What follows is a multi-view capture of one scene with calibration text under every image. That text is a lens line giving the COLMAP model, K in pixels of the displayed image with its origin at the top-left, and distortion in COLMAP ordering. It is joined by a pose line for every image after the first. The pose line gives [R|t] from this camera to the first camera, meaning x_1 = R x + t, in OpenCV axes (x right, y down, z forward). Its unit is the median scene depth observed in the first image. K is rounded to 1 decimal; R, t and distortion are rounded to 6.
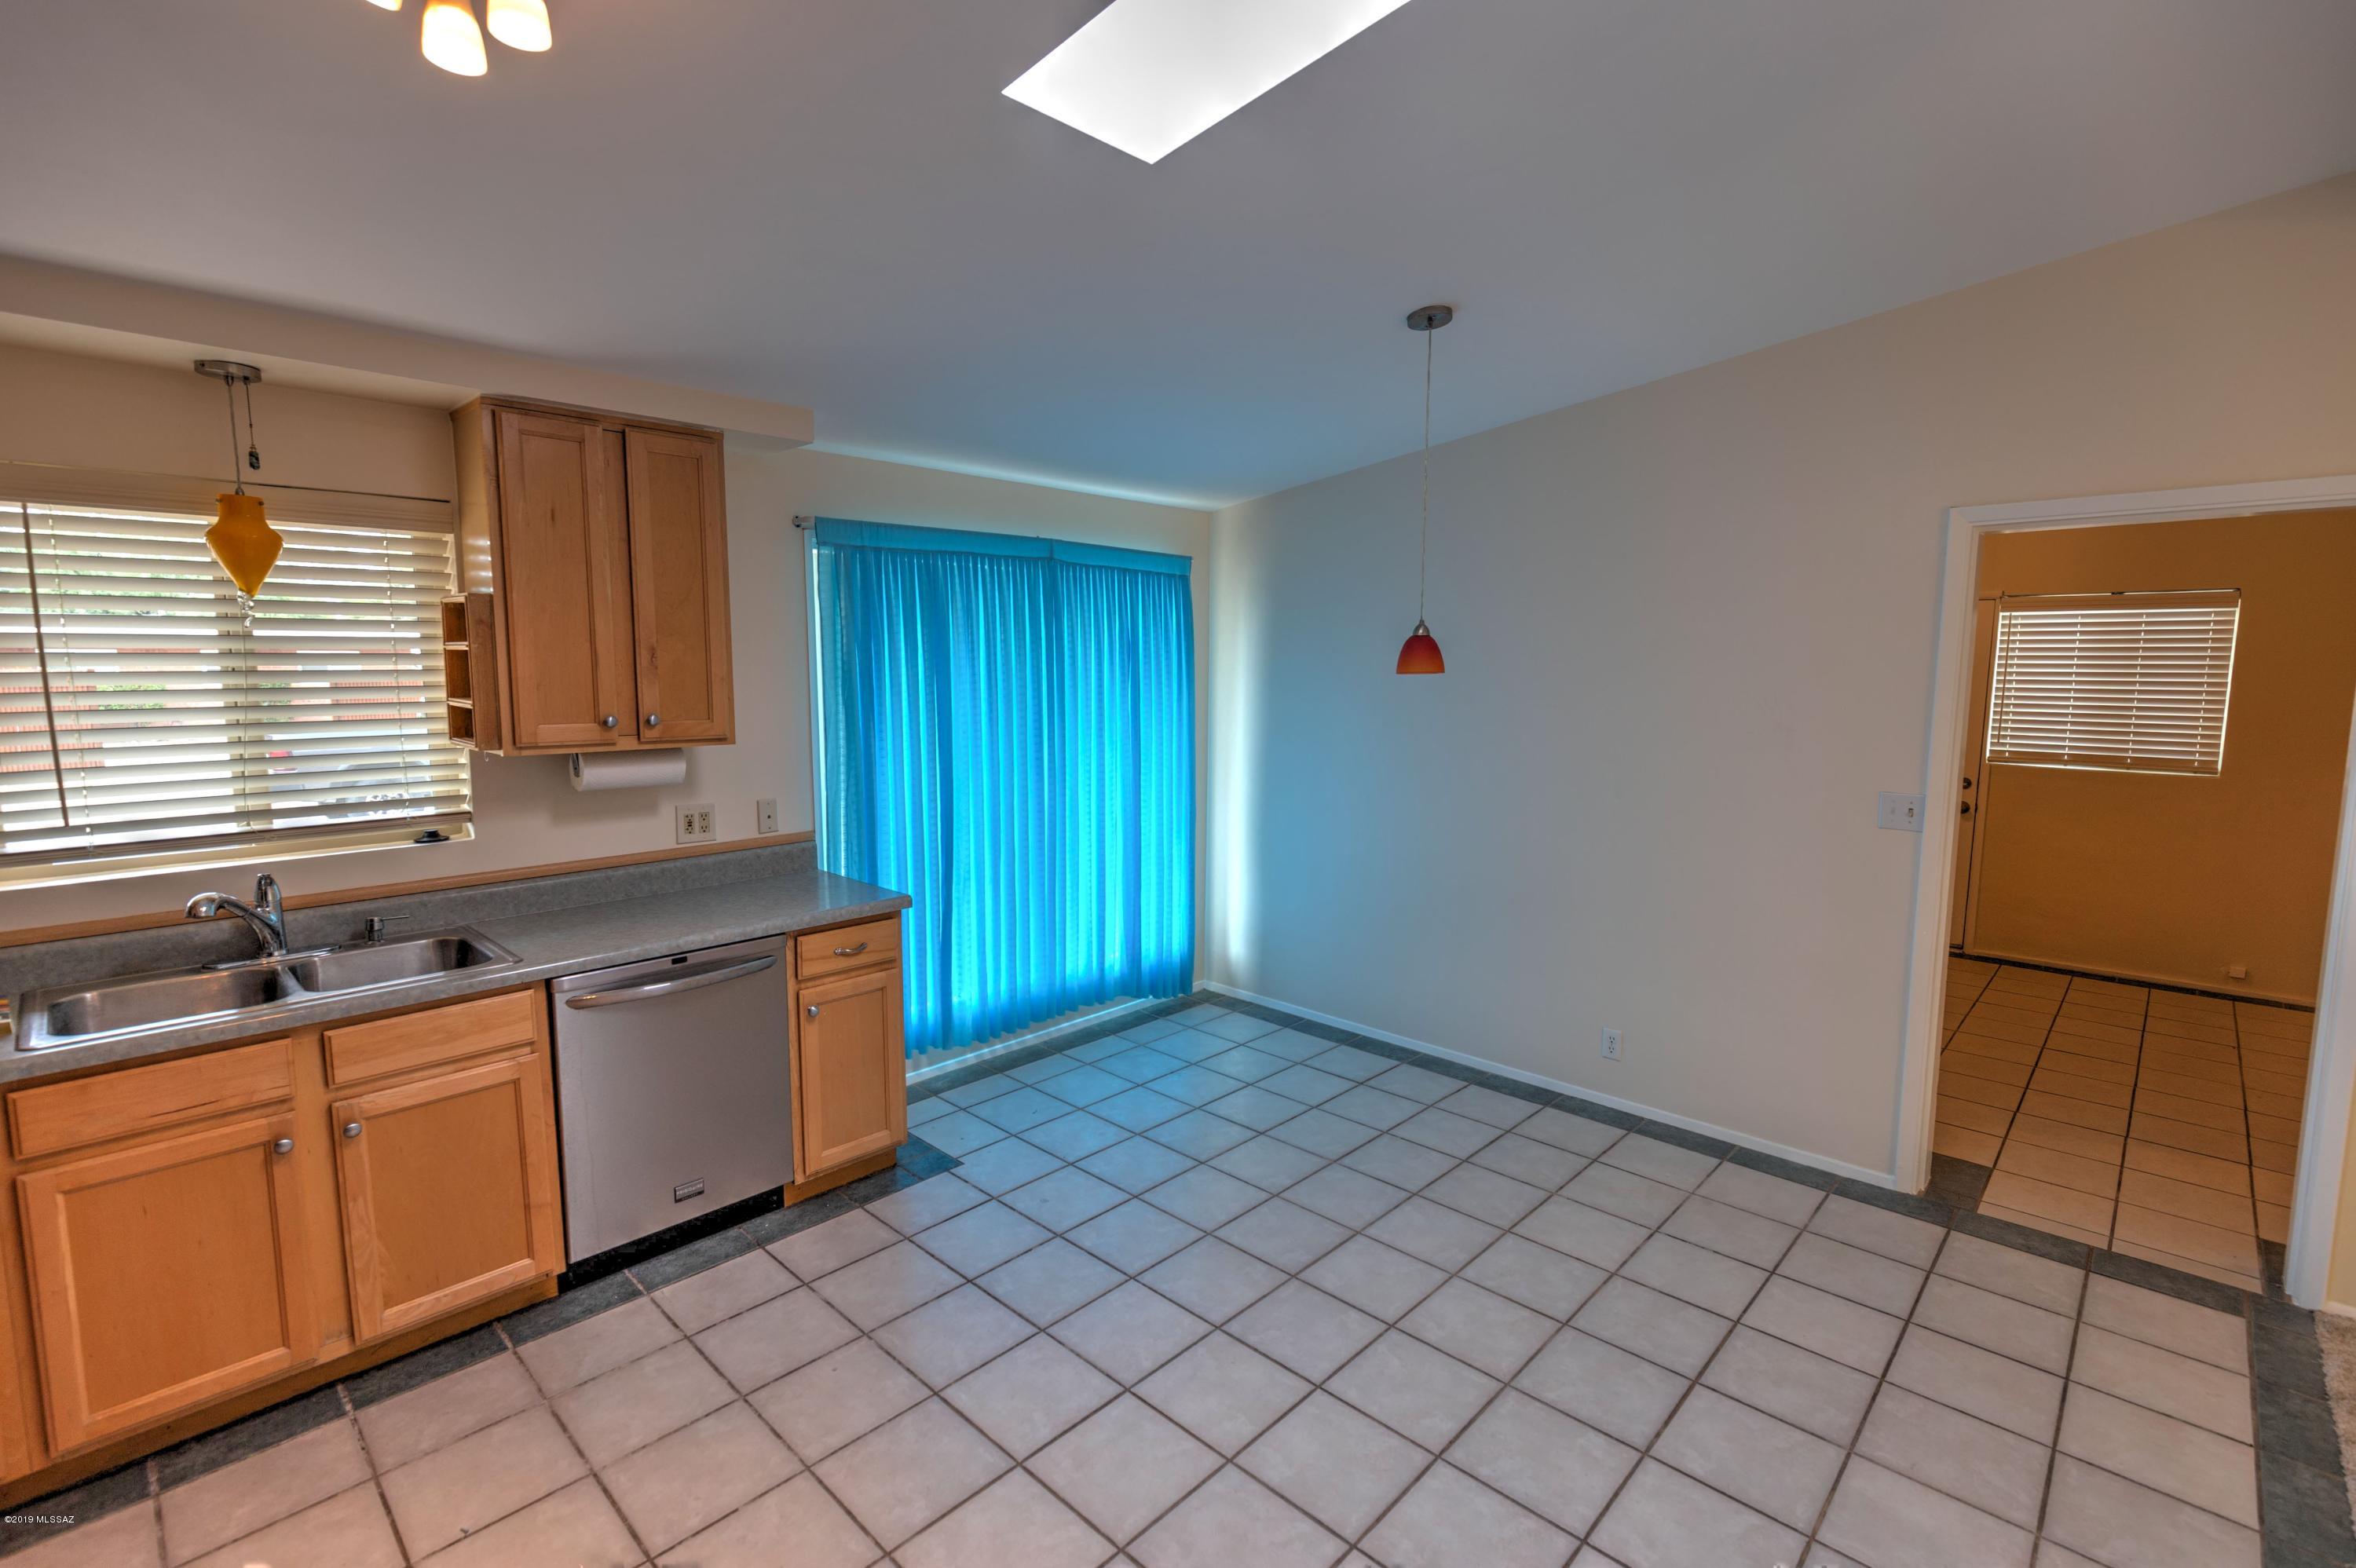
lens RADIAL K [[1063.7, 0, 1191.8], [0, 1063.7, 778.2], [0, 0, 1]] dist [0.013024, -0.000320]
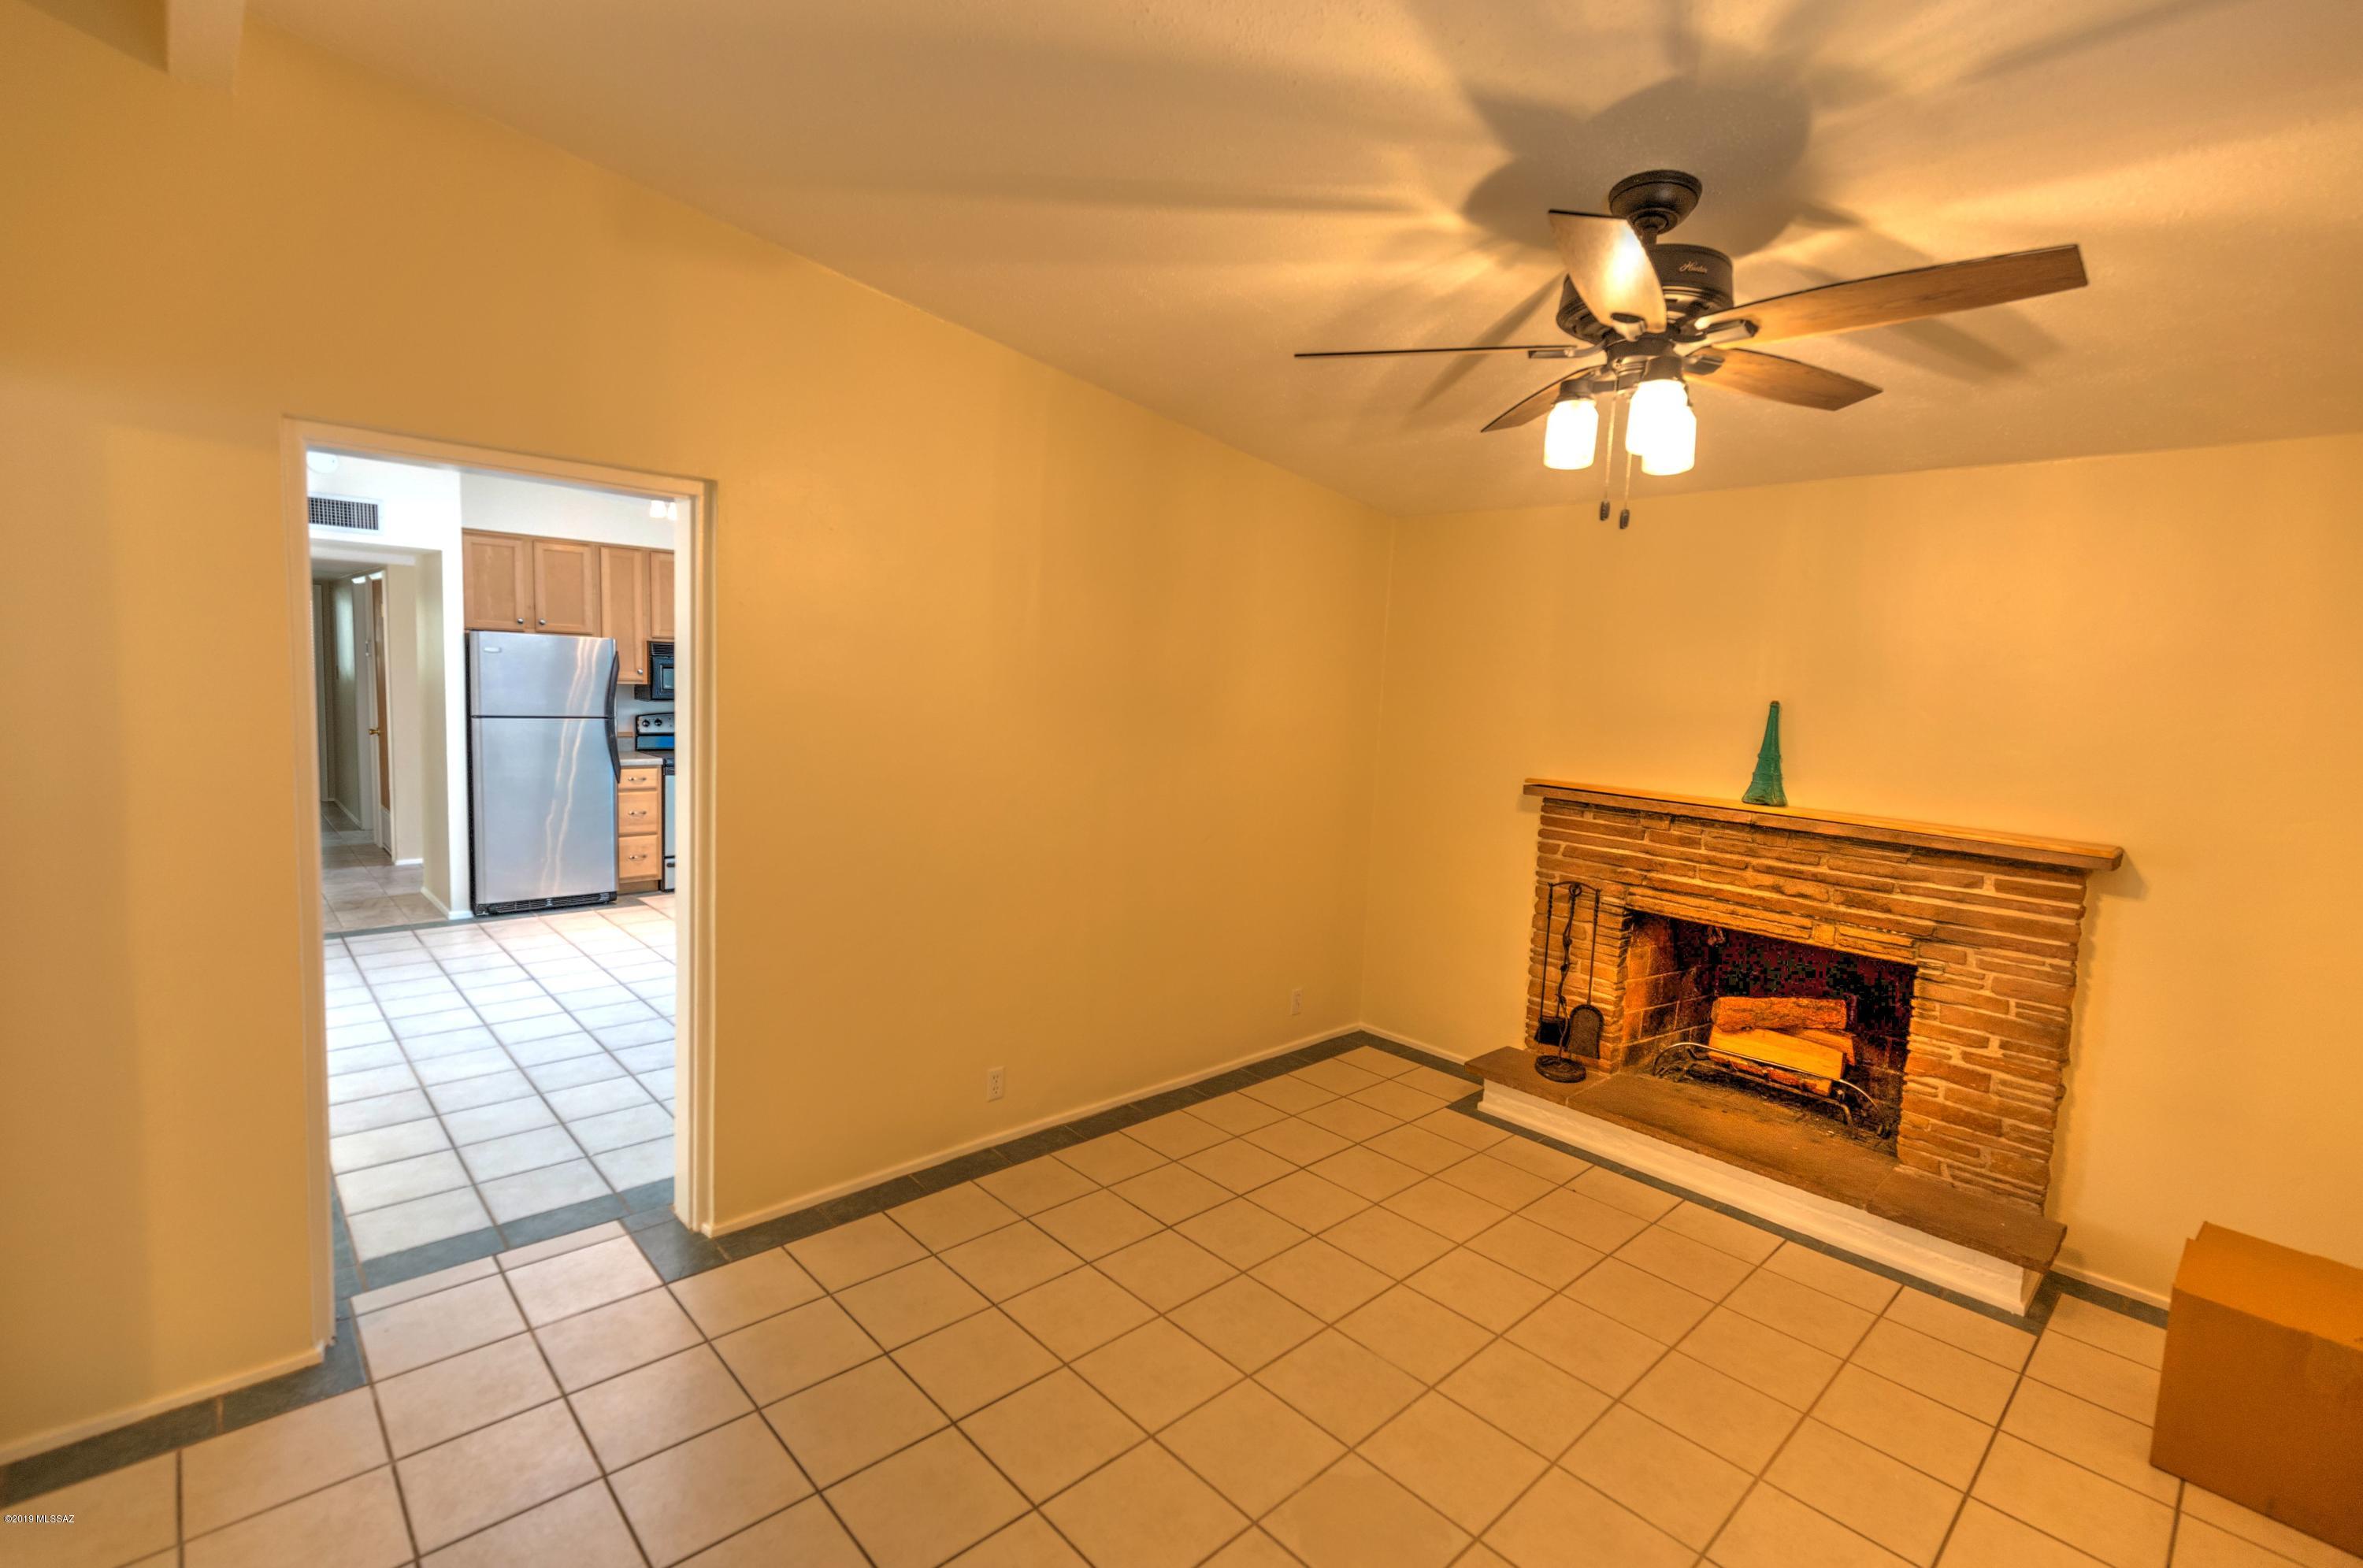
lens RADIAL K [[1066.9, 0, 1175.7], [0, 1066.9, 782.1], [0, 0, 1]] dist [0.013024, -0.000320]
pose [[-0.066550, 0.097452, -0.993013, 1.722122], [-0.159310, 0.981414, 0.106991, -0.170911], [0.984983, 0.165317, -0.049788, 1.577372]]
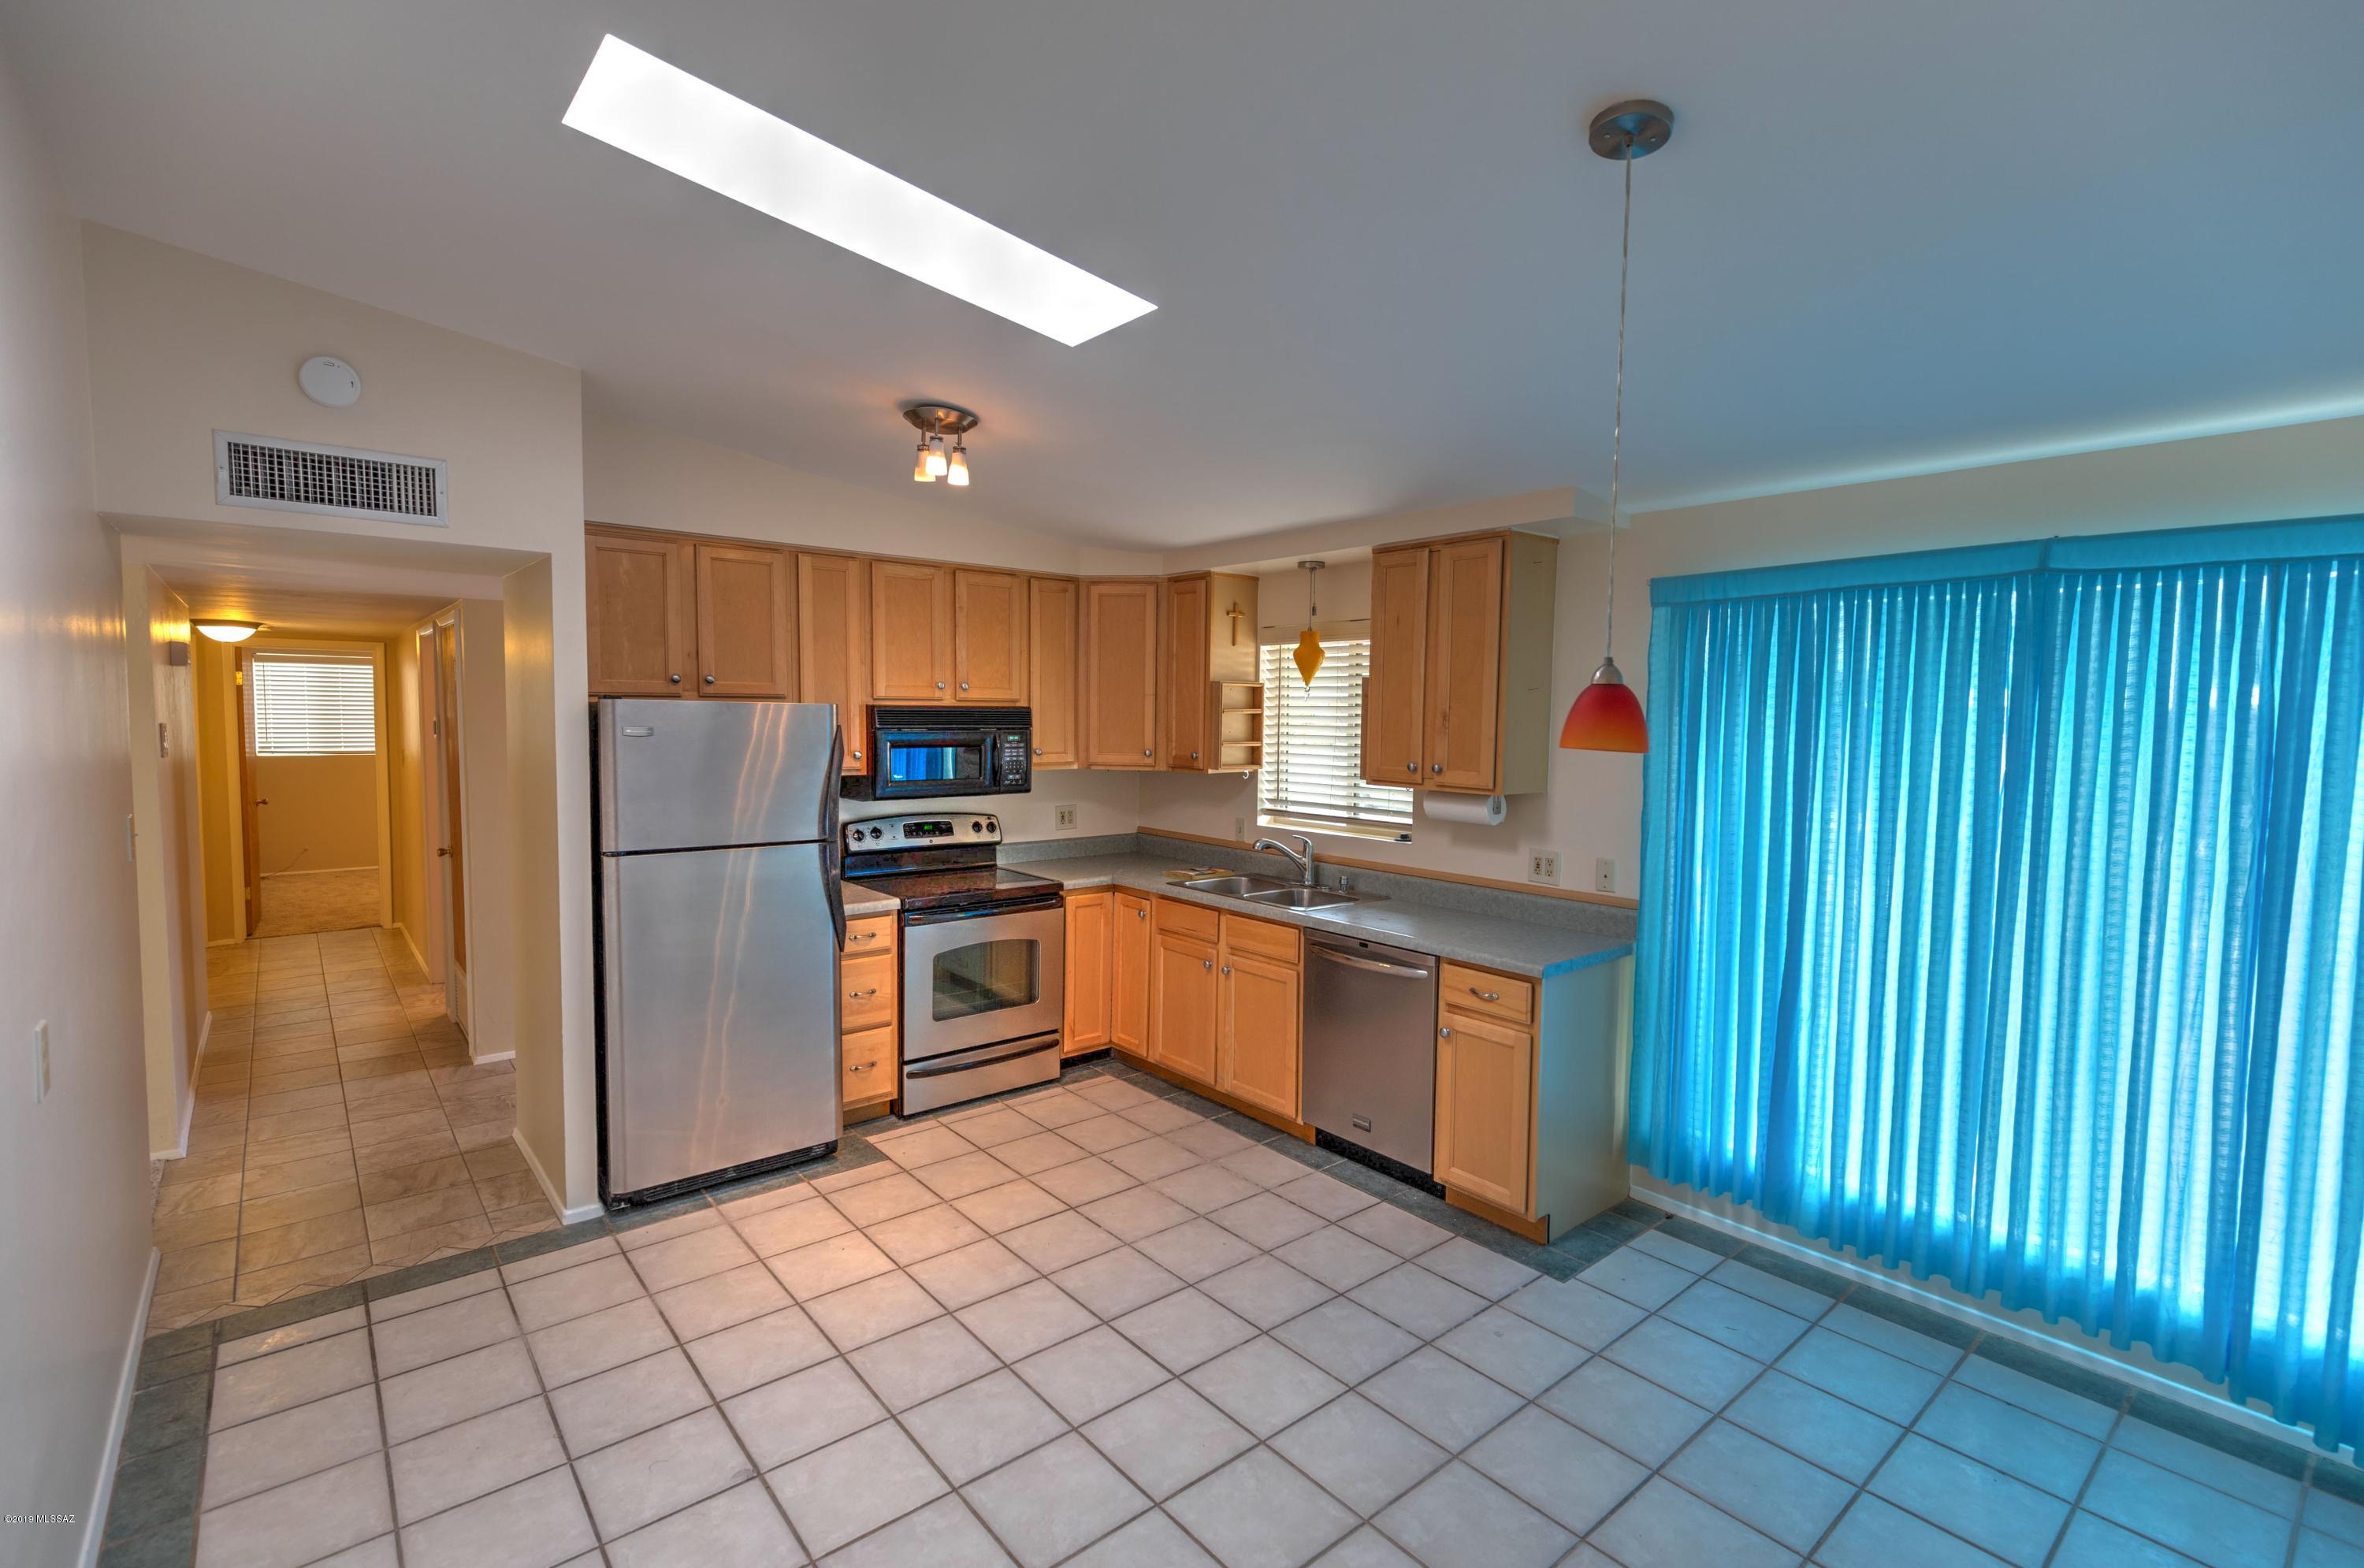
lens RADIAL K [[1067.4, 0, 1181.6], [0, 1067.4, 778.3], [0, 0, 1]] dist [0.013024, -0.000320]
pose [[-0.115918, 0.057589, -0.991588, 0.804610], [-0.125616, 0.989452, 0.072150, -0.096574], [0.985284, 0.132923, -0.107461, 0.838827]]
